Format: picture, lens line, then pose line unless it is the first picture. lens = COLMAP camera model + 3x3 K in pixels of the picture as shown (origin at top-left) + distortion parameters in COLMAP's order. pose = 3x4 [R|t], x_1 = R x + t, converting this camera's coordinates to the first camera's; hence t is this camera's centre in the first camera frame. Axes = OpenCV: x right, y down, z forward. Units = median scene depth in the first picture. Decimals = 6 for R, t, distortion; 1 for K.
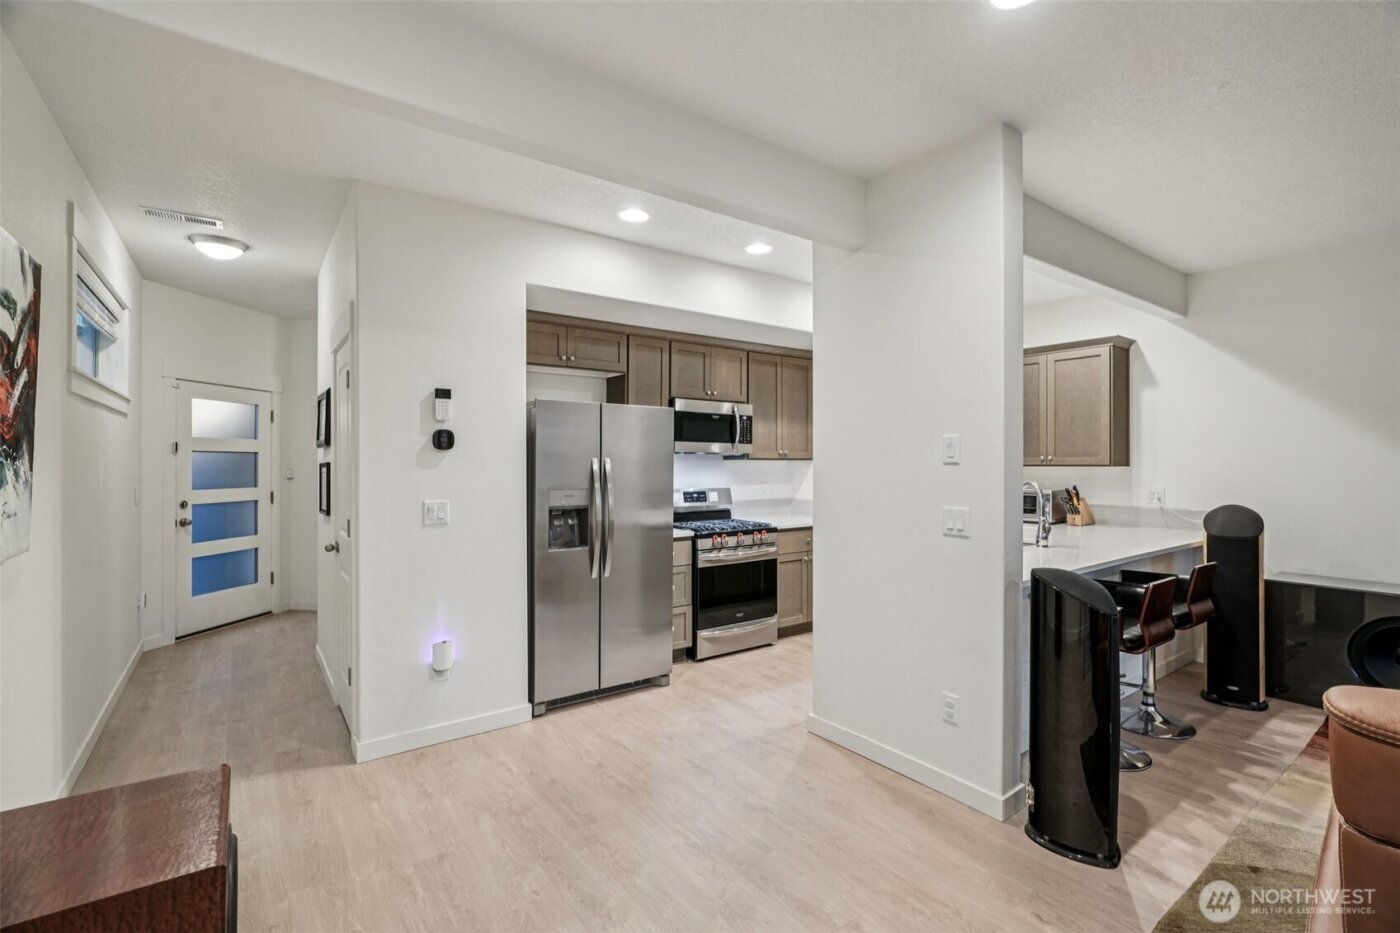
lens RADIAL K [[630.0, 0, 698.2], [0, 630.0, 461.0], [0, 0, 1]] dist [-0.013921, 0.005191]
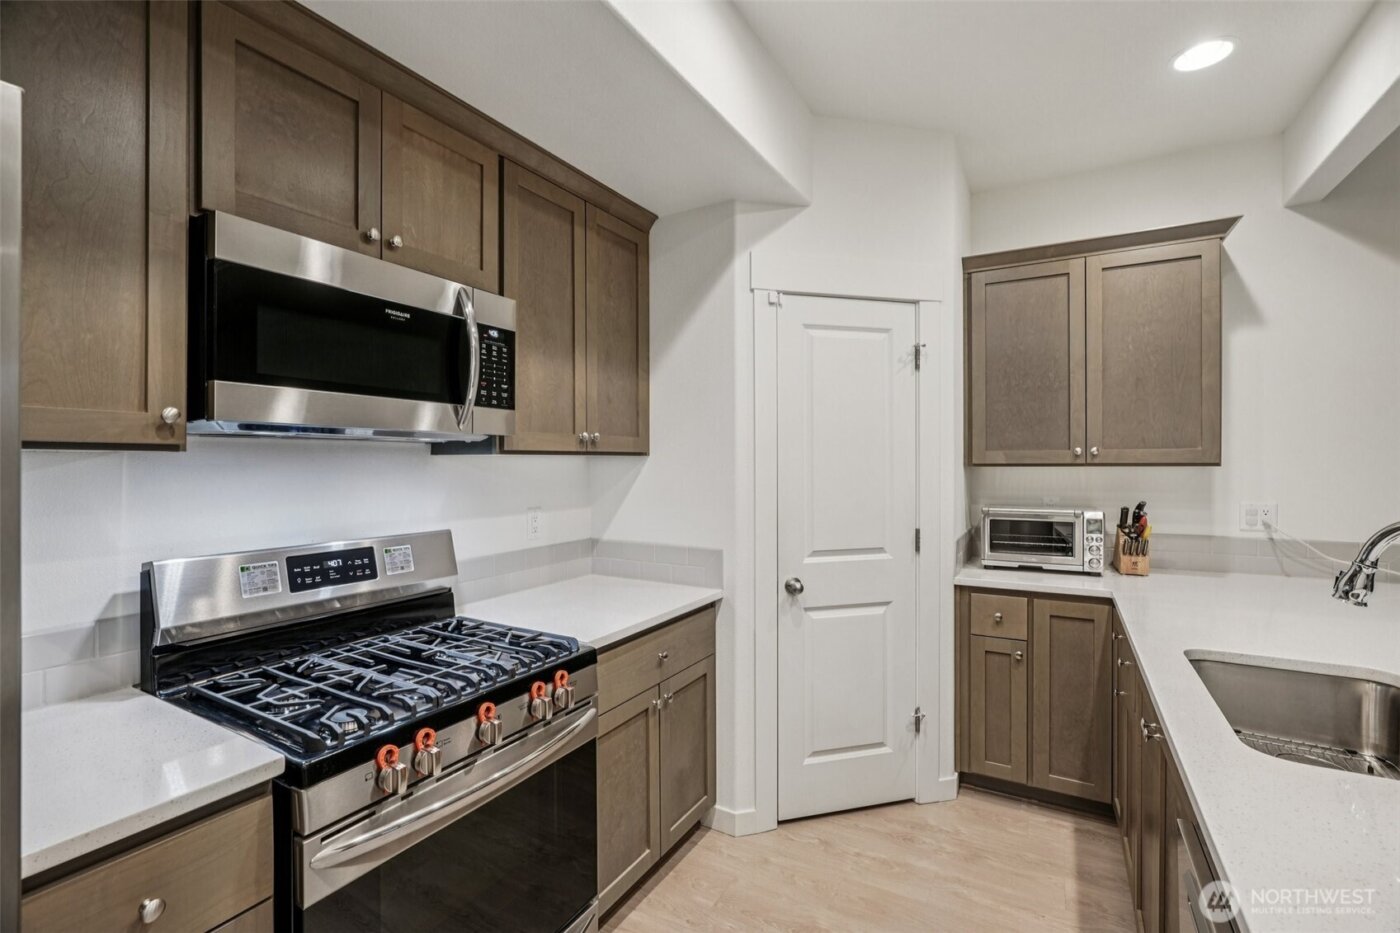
lens RADIAL K [[630.0, 0, 700.5], [0, 630.0, 464.9], [0, 0, 1]] dist [-0.013921, 0.005191]
pose [[0.912039, -0.006299, 0.410054, 0.037250], [0.003011, 0.999958, 0.008662, 0.001533], [-0.410091, -0.006666, 0.912020, 0.671299]]
